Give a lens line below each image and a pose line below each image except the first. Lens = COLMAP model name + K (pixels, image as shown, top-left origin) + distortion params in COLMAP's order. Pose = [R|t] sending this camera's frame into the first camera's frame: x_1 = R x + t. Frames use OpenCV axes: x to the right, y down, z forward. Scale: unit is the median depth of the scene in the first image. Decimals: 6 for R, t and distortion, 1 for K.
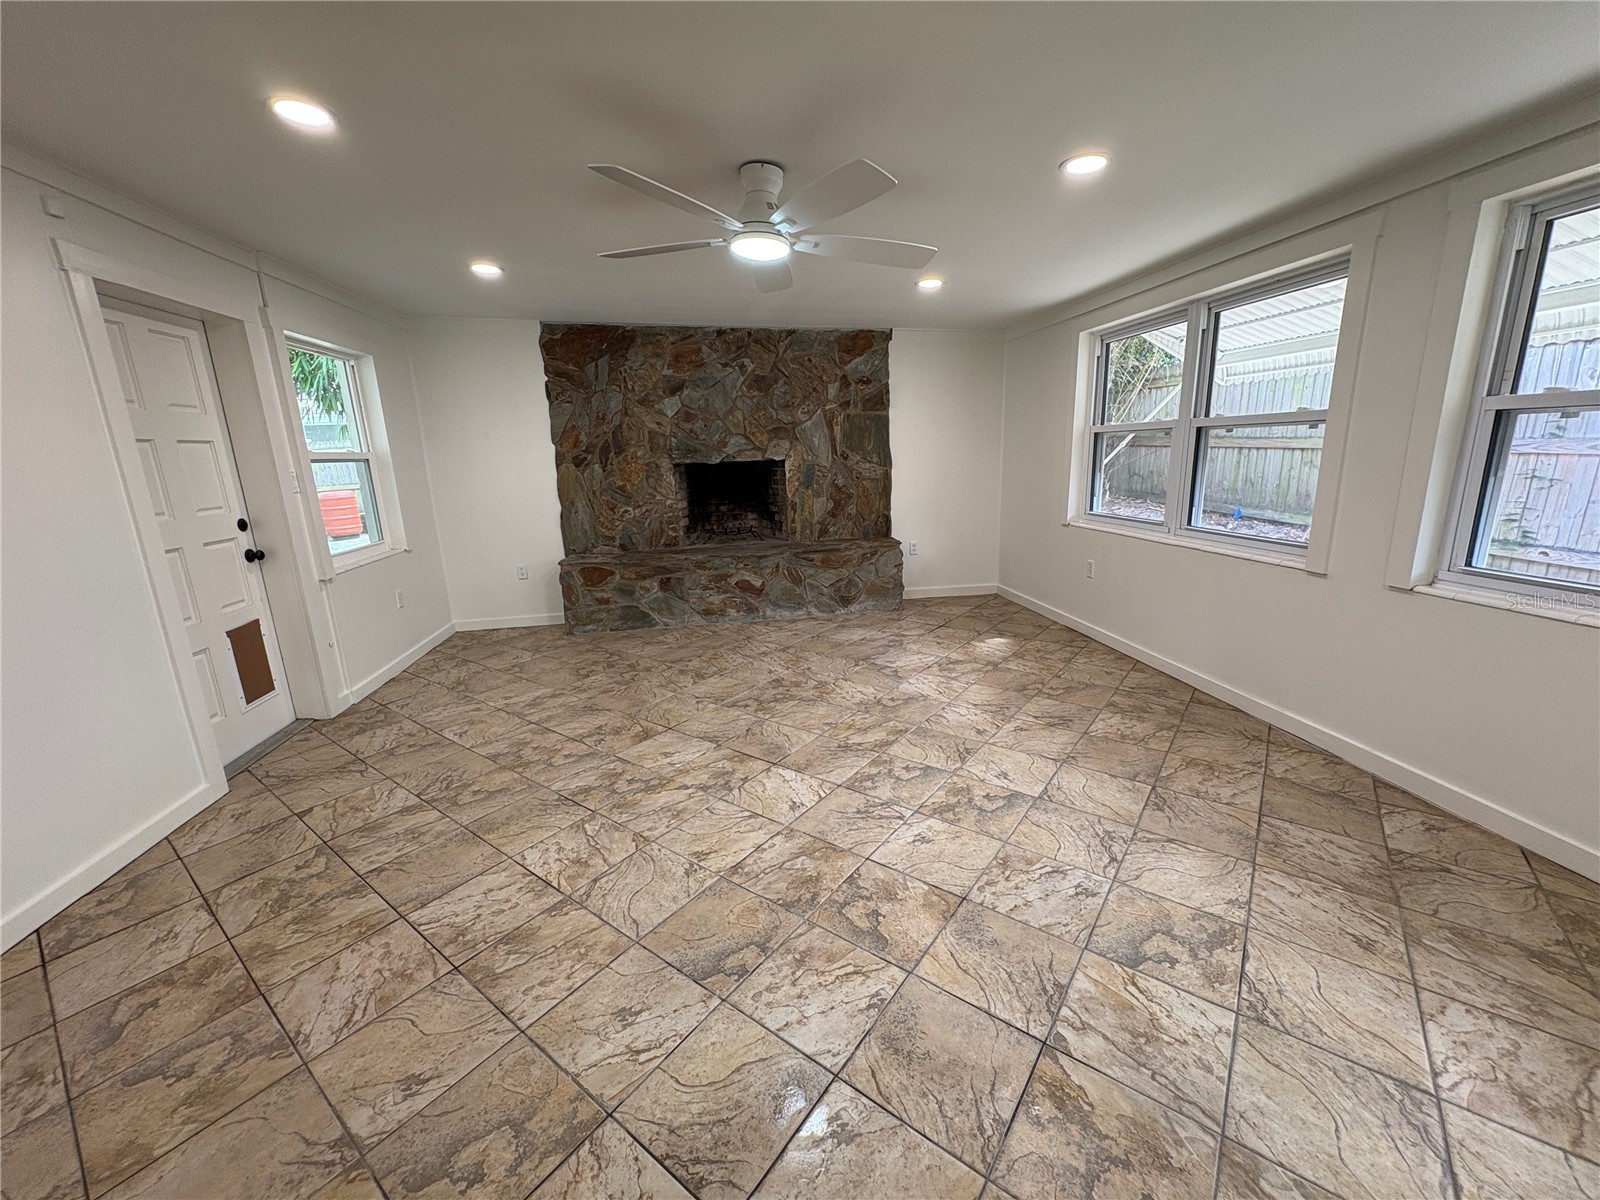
lens RADIAL K [[637.4, 0, 805.8], [0, 637.4, 604.7], [0, 0, 1]] dist [-0.000117, 0.000808]
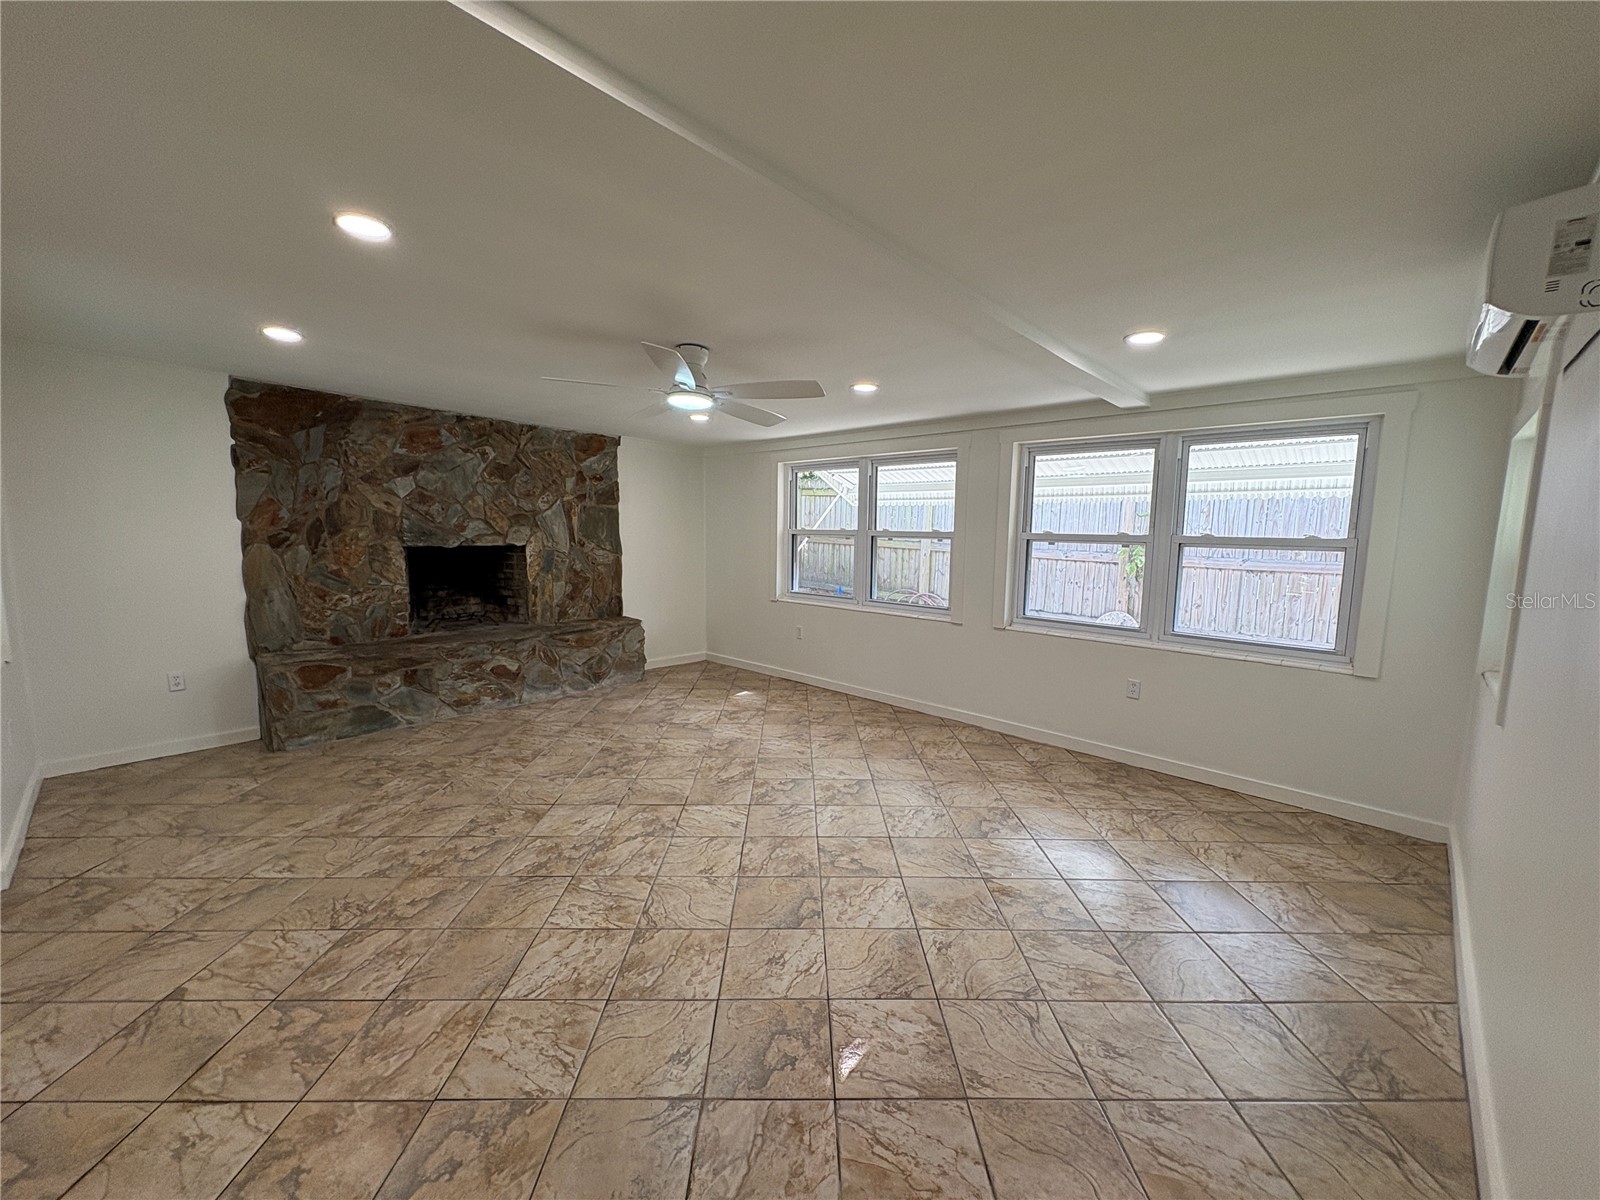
lens RADIAL K [[637.4, 0, 806.9], [0, 637.4, 608.0], [0, 0, 1]] dist [-0.000117, 0.000808]
pose [[0.785332, -0.033819, 0.618151, -0.339907], [0.106433, 0.991015, -0.080999, 0.003454], [-0.609857, 0.129403, 0.781875, -0.067933]]
